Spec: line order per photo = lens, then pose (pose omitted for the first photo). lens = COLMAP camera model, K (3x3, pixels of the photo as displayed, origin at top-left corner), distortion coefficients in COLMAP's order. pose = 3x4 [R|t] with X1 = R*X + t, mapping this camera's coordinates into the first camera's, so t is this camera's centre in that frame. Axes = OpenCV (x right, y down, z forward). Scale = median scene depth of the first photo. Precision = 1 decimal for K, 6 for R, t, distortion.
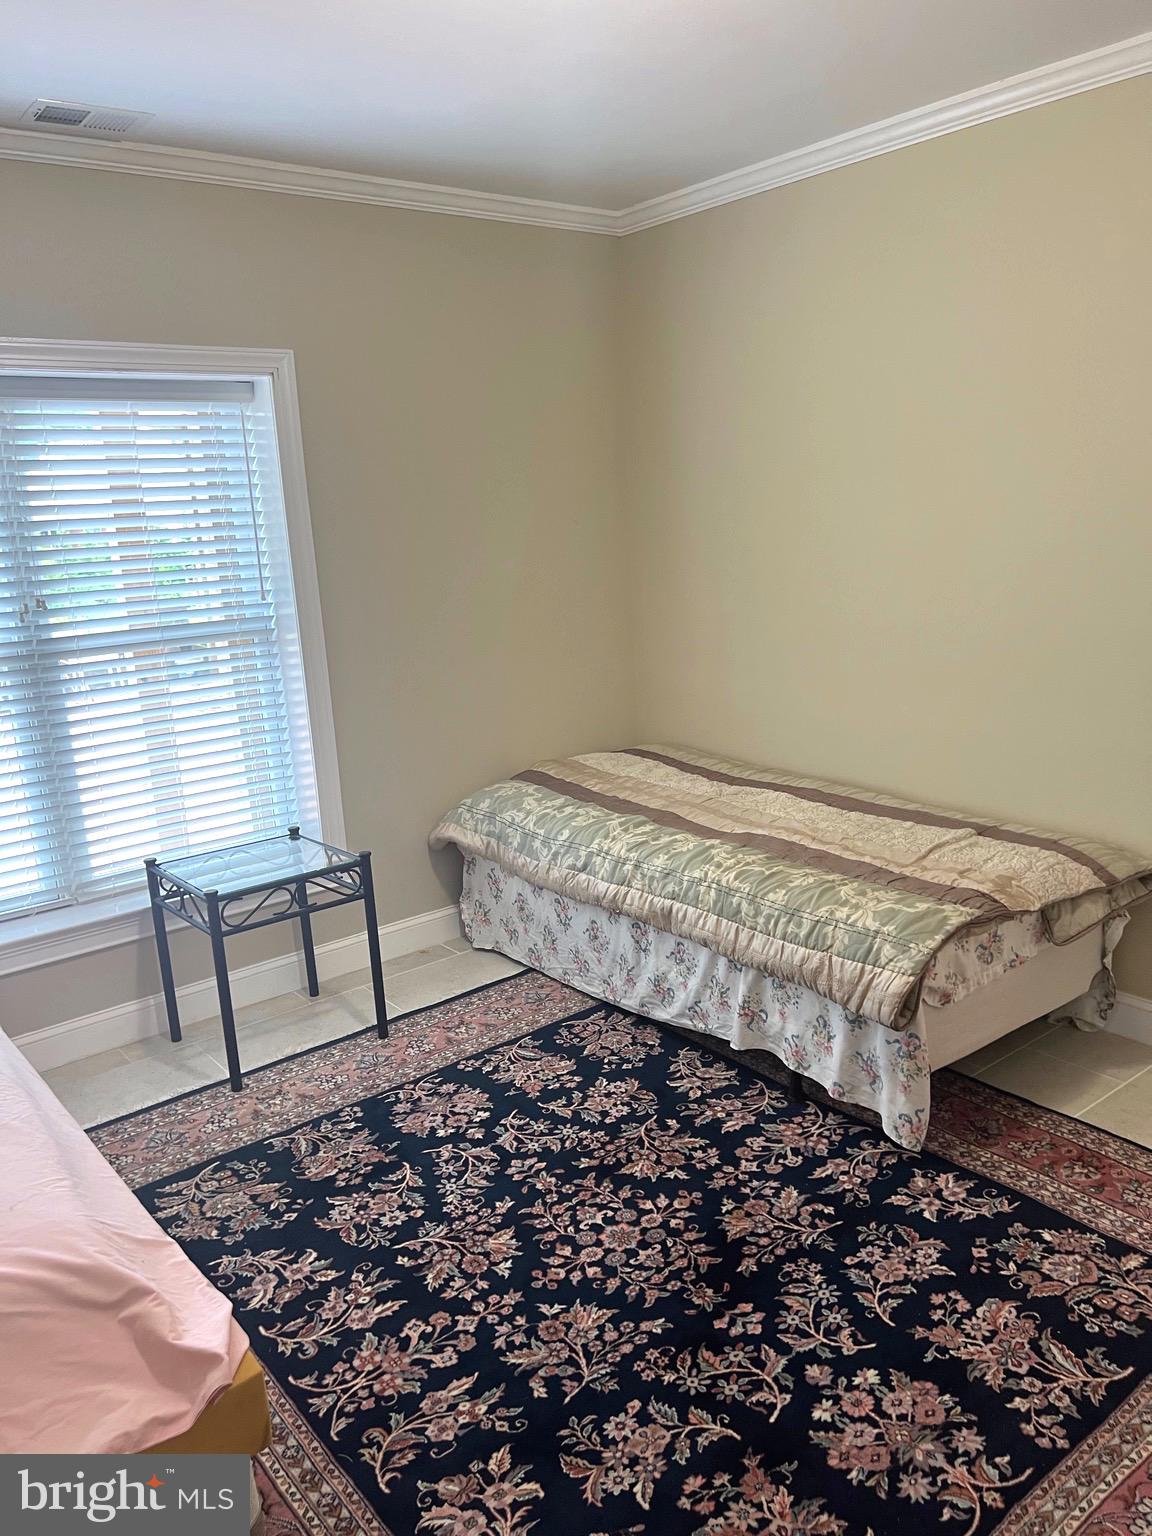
lens RADIAL K [[1150.2, 0, 581.6], [0, 1150.2, 780.6], [0, 0, 1]] dist [0.055562, -0.066885]
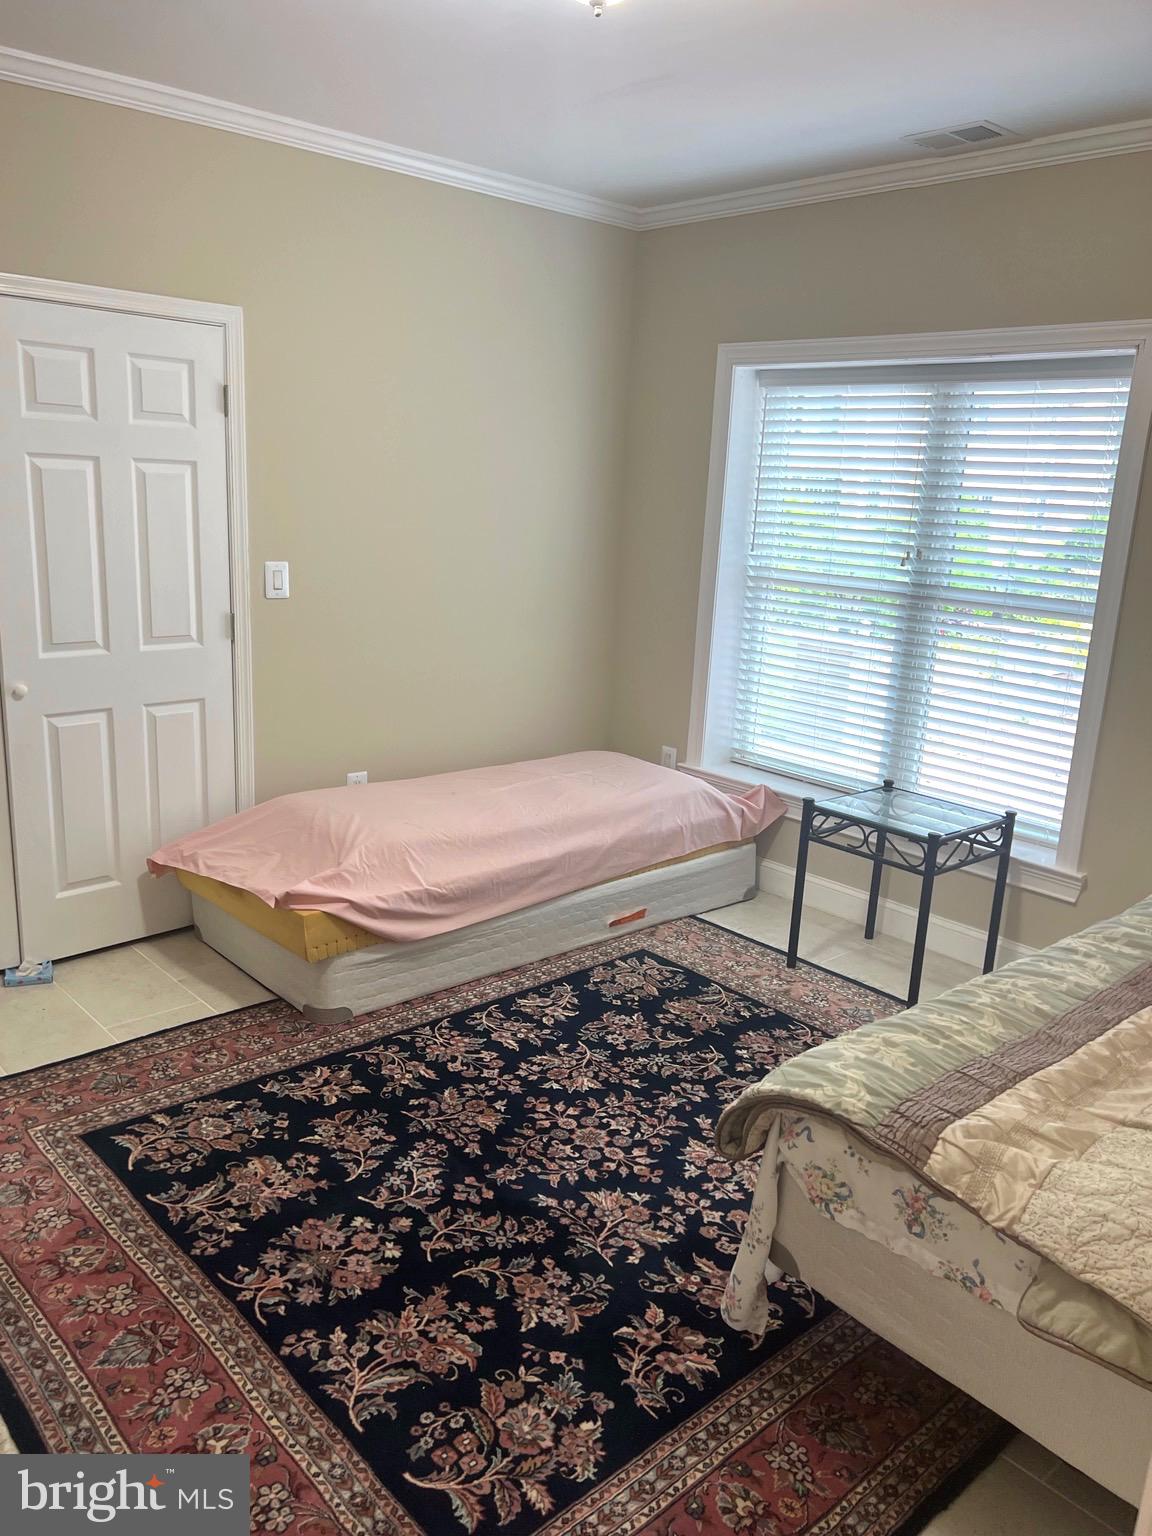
lens RADIAL K [[1150.2, 0, 568.6], [0, 1150.2, 769.0], [0, 0, 1]] dist [0.055562, -0.066885]
pose [[0.062739, 0.300519, -0.951710, 1.064724], [-0.279774, 0.920650, 0.272268, -0.252909], [0.958014, 0.249182, 0.141838, 0.782099]]
